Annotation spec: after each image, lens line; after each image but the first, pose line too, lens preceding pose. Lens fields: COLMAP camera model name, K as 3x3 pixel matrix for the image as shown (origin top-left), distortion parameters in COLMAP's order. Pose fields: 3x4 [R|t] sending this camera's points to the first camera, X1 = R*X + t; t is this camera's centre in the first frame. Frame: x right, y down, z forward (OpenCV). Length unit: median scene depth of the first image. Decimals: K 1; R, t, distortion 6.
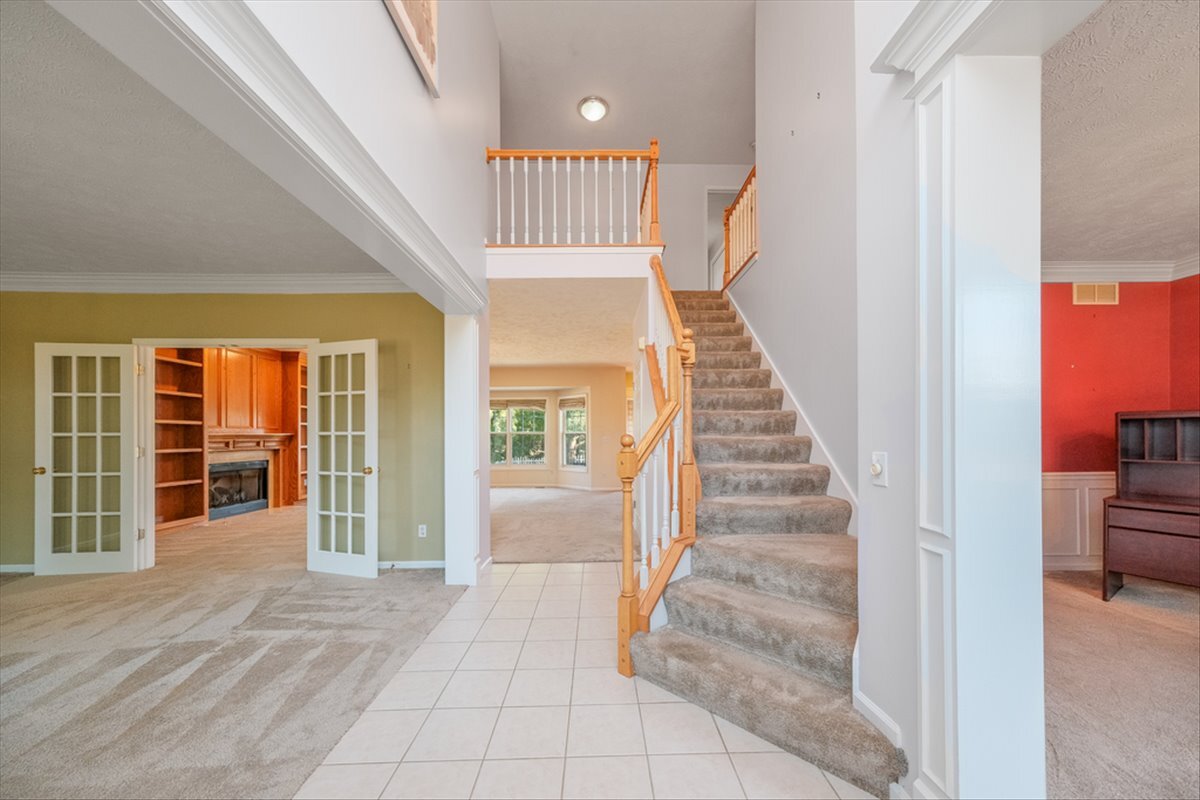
lens RADIAL K [[428.3, 0, 600.7], [0, 428.3, 436.0], [0, 0, 1]] dist [0.007195, 0.000216]
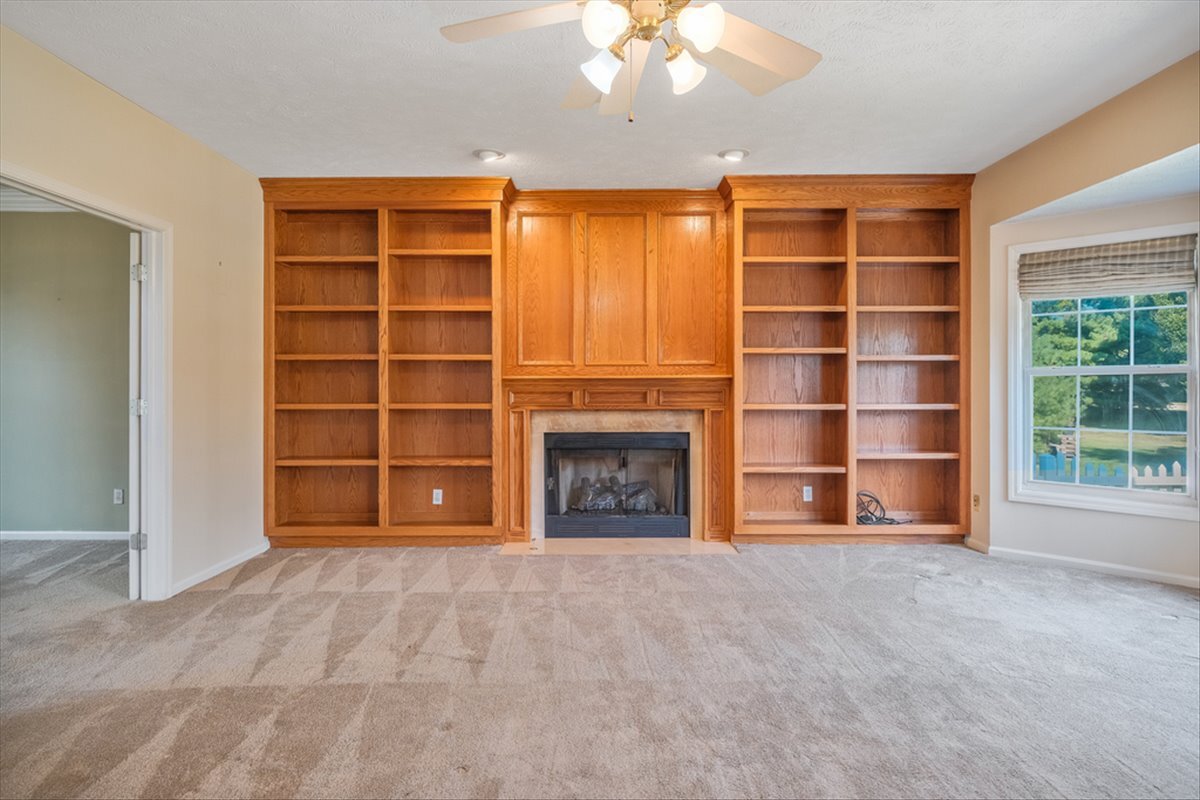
lens RADIAL K [[626.0, 0, 592.8], [0, 626.0, 384.5], [0, 0, 1]] dist [-0.004179, -0.003668]
pose [[-0.016723, 0.000837, -0.999860, -0.180688], [0.005065, 0.999987, 0.000752, 0.004786], [0.999847, -0.005052, -0.016727, 1.700051]]
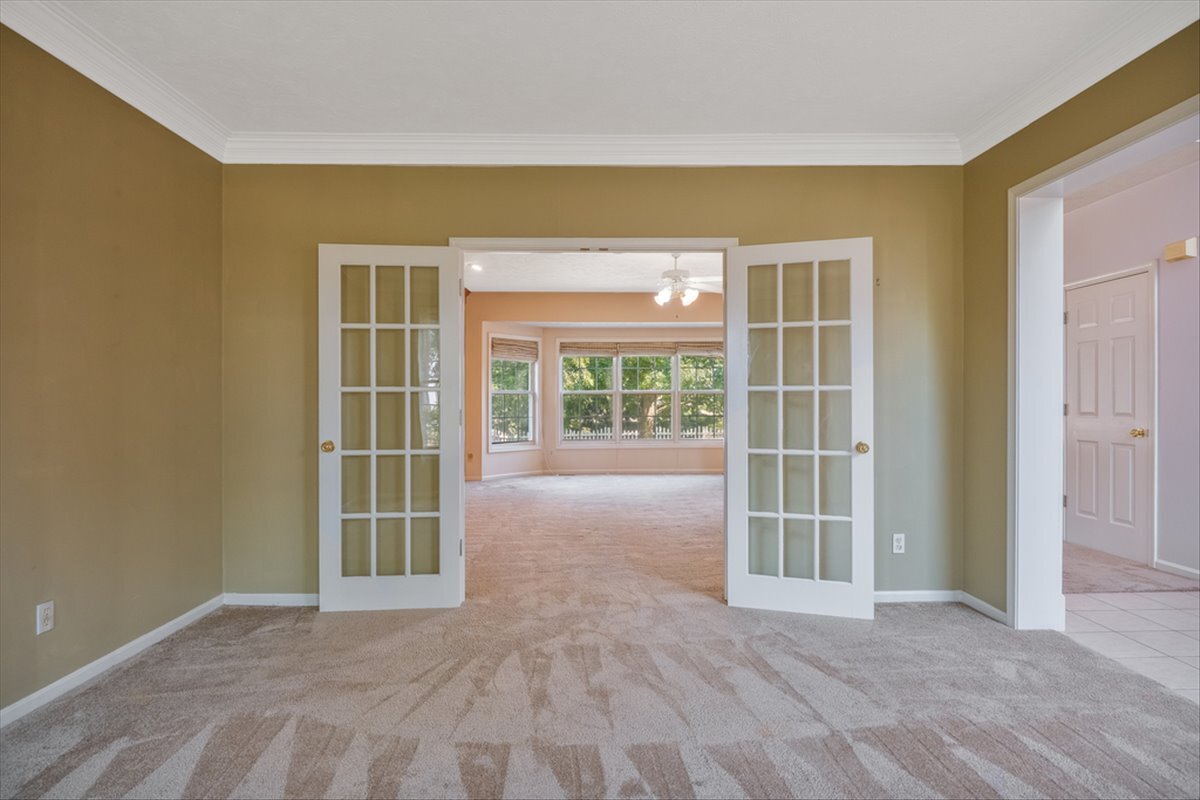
lens RADIAL K [[626.0, 0, 600.4], [0, 626.0, 402.8], [0, 0, 1]] dist [-0.004179, -0.003668]
pose [[0.999990, 0.002225, 0.003957, -0.883422], [-0.002254, 0.999971, 0.007304, 0.008754], [-0.003940, -0.007313, 0.999965, 0.084191]]
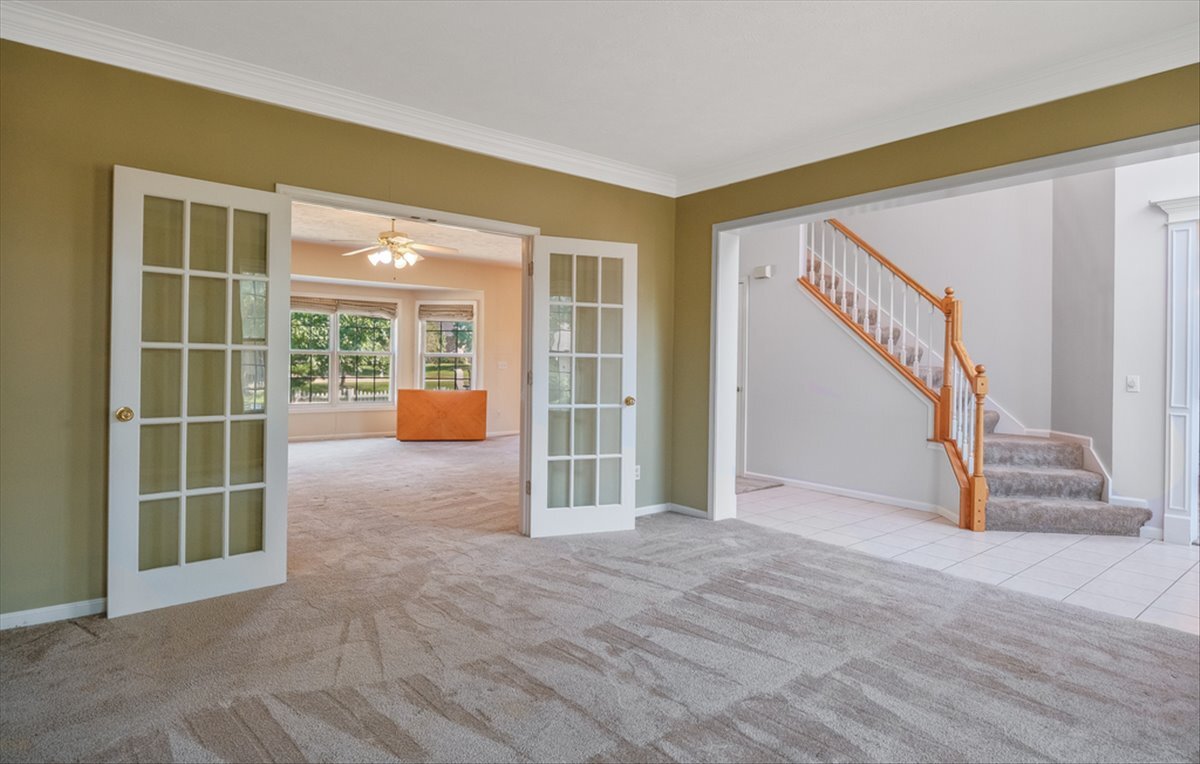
lens RADIAL K [[650.7, 0, 601.7], [0, 650.7, 366.3], [0, 0, 1]] dist [-0.003648, -0.002965]
pose [[0.785434, 0.013927, 0.618789, -1.303325], [-0.019986, 0.999796, 0.002866, 0.009324], [-0.618623, -0.014618, 0.785552, 0.038909]]
